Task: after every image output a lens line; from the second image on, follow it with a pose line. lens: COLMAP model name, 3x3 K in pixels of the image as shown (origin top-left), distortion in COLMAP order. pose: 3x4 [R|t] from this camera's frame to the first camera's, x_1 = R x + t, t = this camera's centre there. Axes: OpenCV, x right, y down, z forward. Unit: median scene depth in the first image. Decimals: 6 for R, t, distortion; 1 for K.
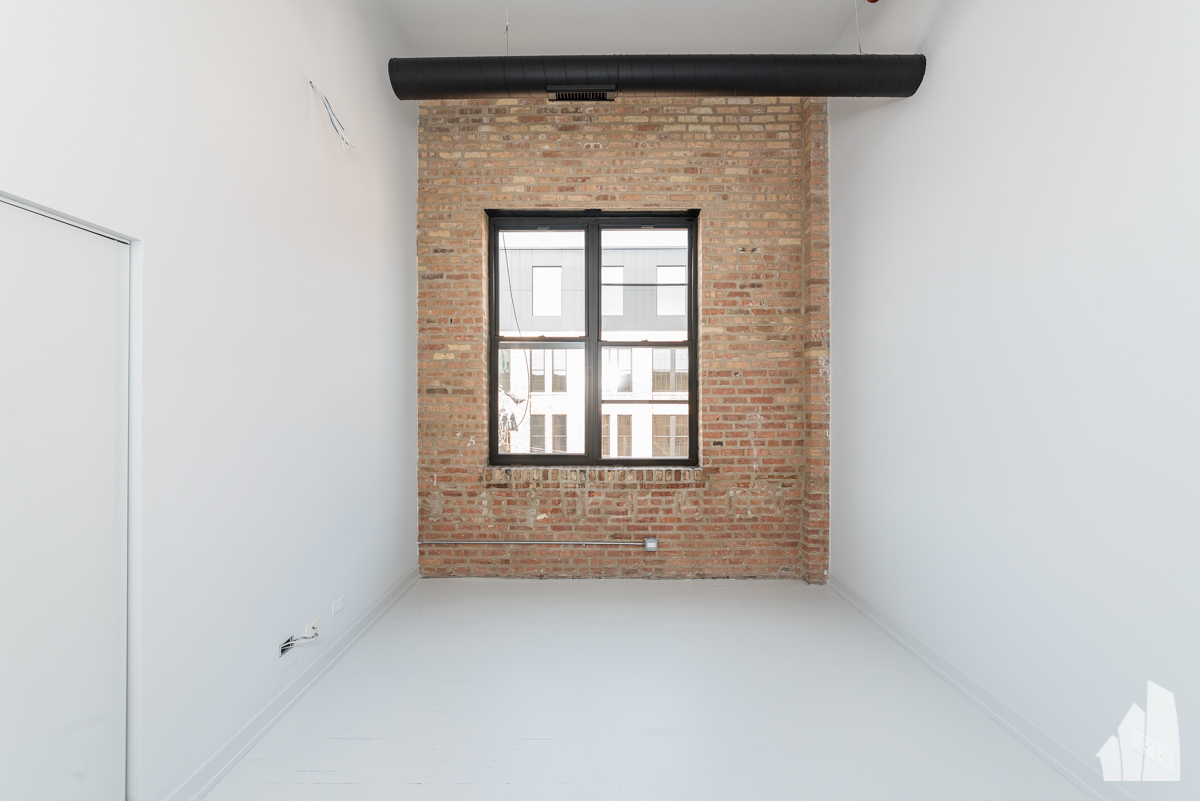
lens RADIAL K [[437.1, 0, 601.1], [0, 437.1, 402.7], [0, 0, 1]] dist [-0.000159, -0.000333]
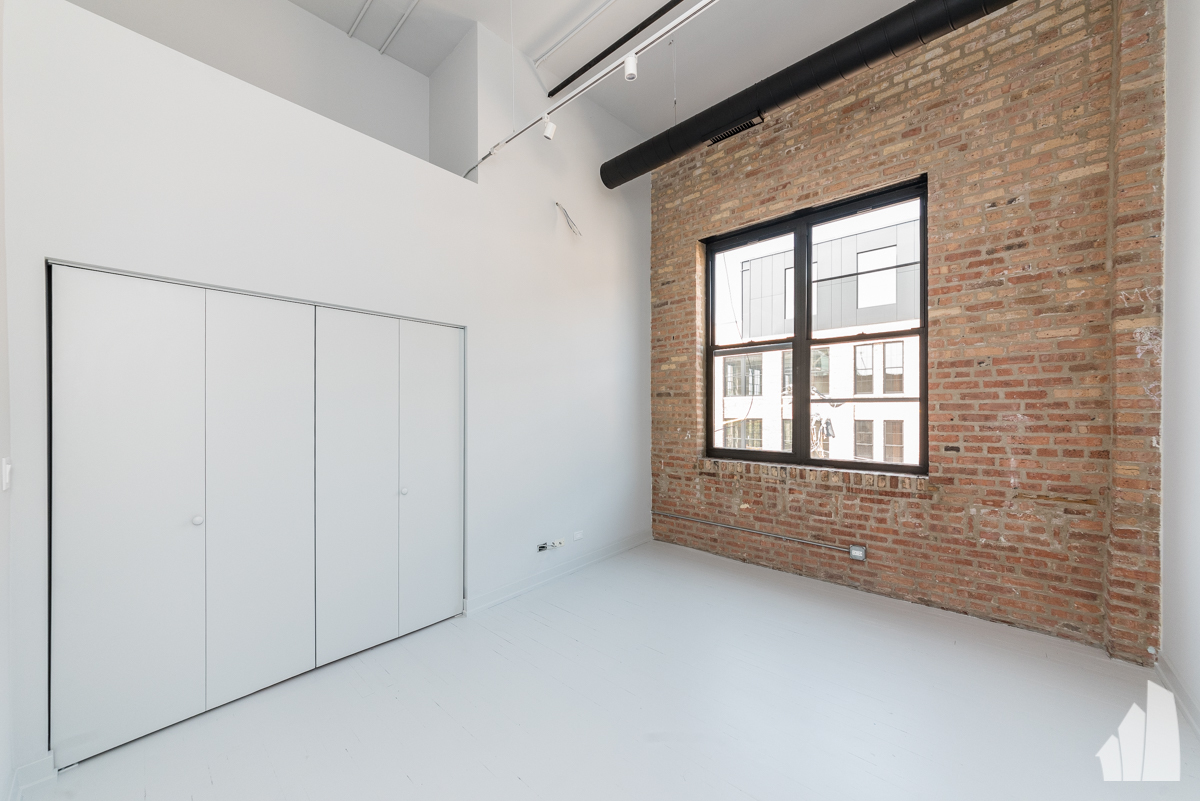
lens RADIAL K [[425.8, 0, 596.4], [0, 425.8, 408.9], [0, 0, 1]] dist [-0.000182, 0.000786]
pose [[0.747094, -0.004653, -0.664702, 0.299515], [0.007021, 0.999975, 0.000890, 0.012214], [0.664681, -0.005332, 0.747108, -0.050381]]
